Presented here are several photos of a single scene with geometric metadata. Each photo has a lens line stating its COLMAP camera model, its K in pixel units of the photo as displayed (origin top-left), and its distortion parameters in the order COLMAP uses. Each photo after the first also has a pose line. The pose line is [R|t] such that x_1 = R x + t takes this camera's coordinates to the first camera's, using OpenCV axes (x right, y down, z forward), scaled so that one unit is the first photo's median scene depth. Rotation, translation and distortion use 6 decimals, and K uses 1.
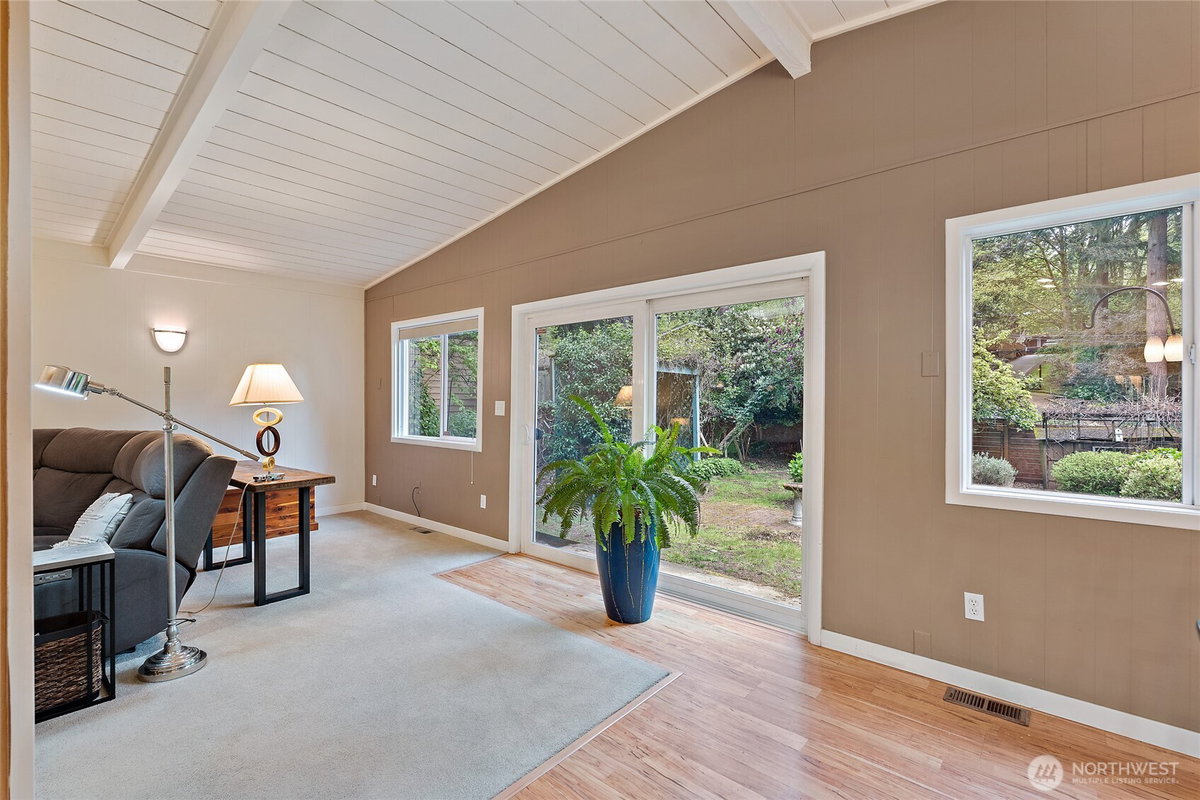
lens RADIAL K [[534.1, 0, 603.9], [0, 534.1, 403.2], [0, 0, 1]] dist [-0.004579, -0.000203]
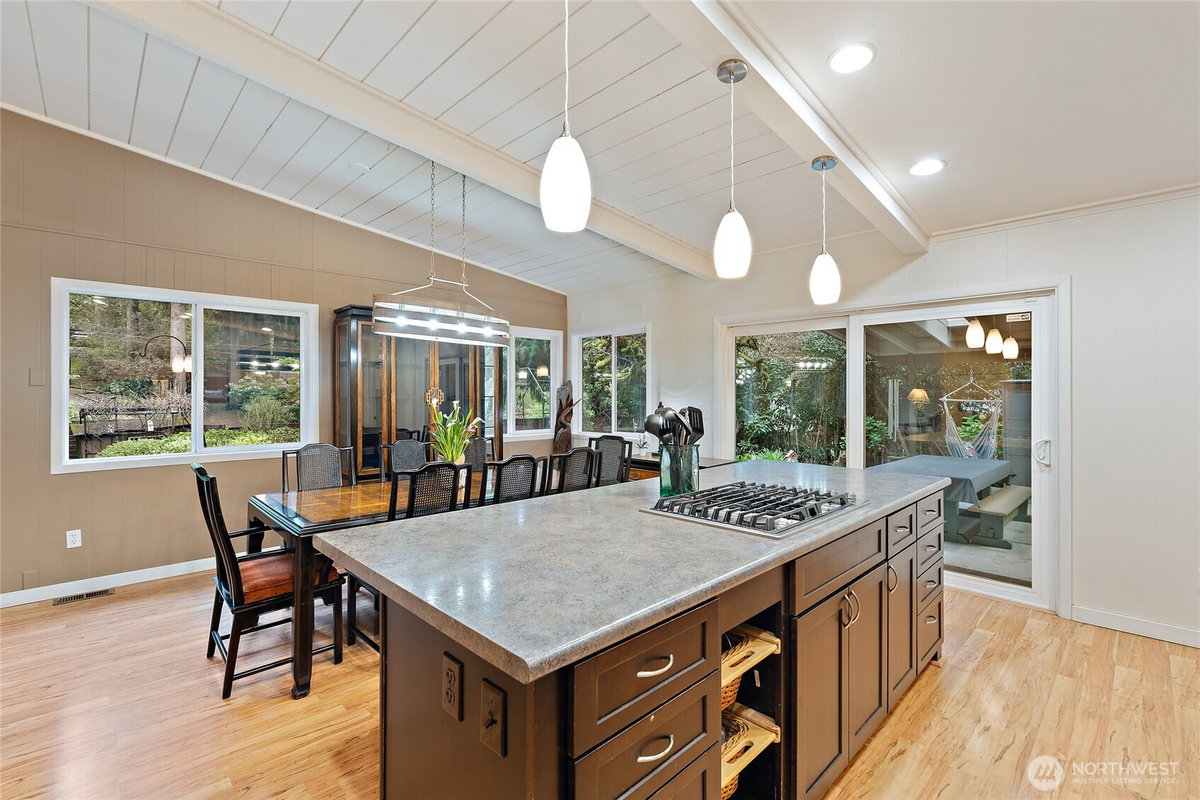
lens RADIAL K [[534.1, 0, 597.8], [0, 534.1, 393.5], [0, 0, 1]] dist [-0.004579, -0.000203]
pose [[0.098011, 0.004970, 0.995173, -0.181361], [0.002590, 0.999983, -0.005249, -0.005888], [-0.995182, 0.003092, 0.097996, -0.173287]]
